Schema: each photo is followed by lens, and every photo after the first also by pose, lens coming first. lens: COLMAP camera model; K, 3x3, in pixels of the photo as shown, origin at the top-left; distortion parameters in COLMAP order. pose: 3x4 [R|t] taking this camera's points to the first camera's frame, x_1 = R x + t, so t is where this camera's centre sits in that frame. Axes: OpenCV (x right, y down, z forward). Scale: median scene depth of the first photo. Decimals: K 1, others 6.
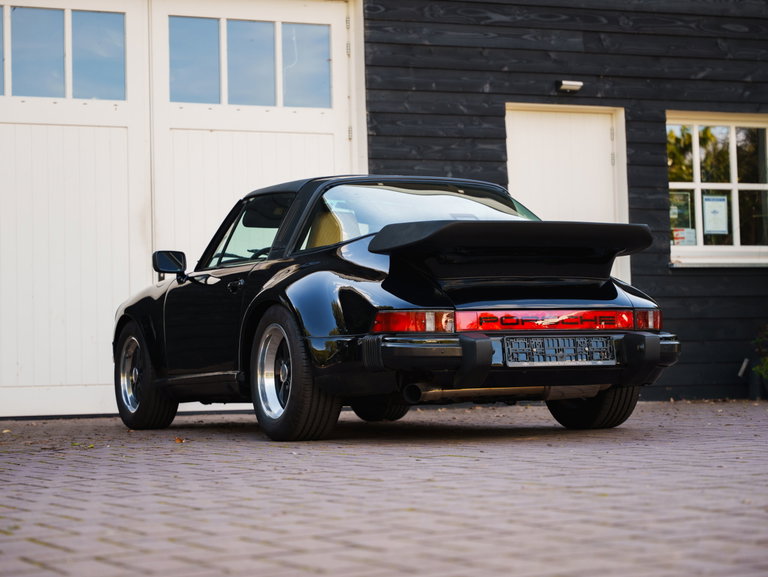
lens RADIAL K [[1709.7, 0, 384.0], [0, 1709.7, 288.5], [0, 0, 1]] dist [0.012366, 0.237471]
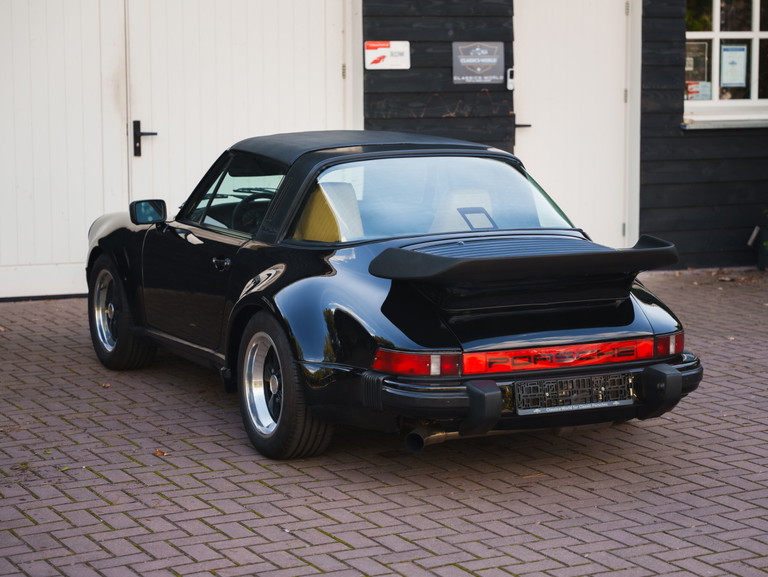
lens RADIAL K [[1764.4, 0, 412.2], [0, 1764.4, 288.6], [0, 0, 1]] dist [0.001222, 0.252482]
pose [[0.999373, 0.019706, 0.029429, -0.007960], [-0.024794, 0.982608, 0.184032, -0.110392], [-0.025291, -0.184646, 0.982480, 0.043229]]
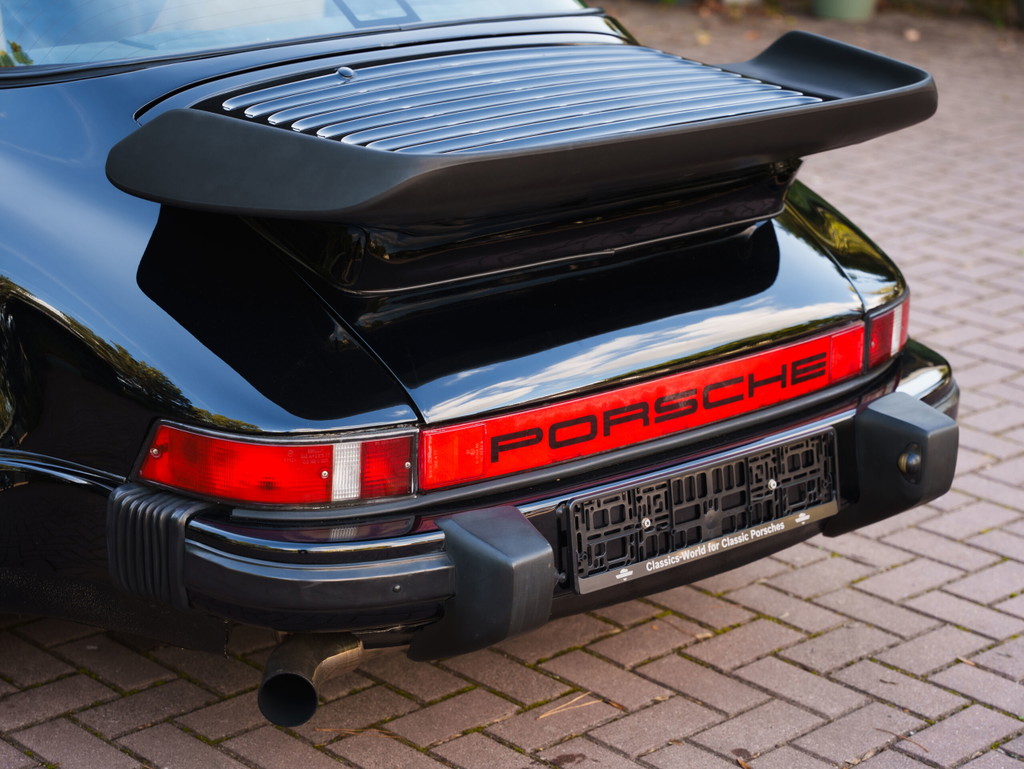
lens RADIAL K [[2477.9, 0, 512.0], [0, 2477.9, 384.5], [0, 0, 1]] dist [-0.008229, -0.143385]
pose [[0.955806, -0.038562, 0.291459, -0.041599], [-0.066395, 0.937438, 0.341763, -0.084547], [-0.286404, -0.346011, 0.893448, 0.338817]]
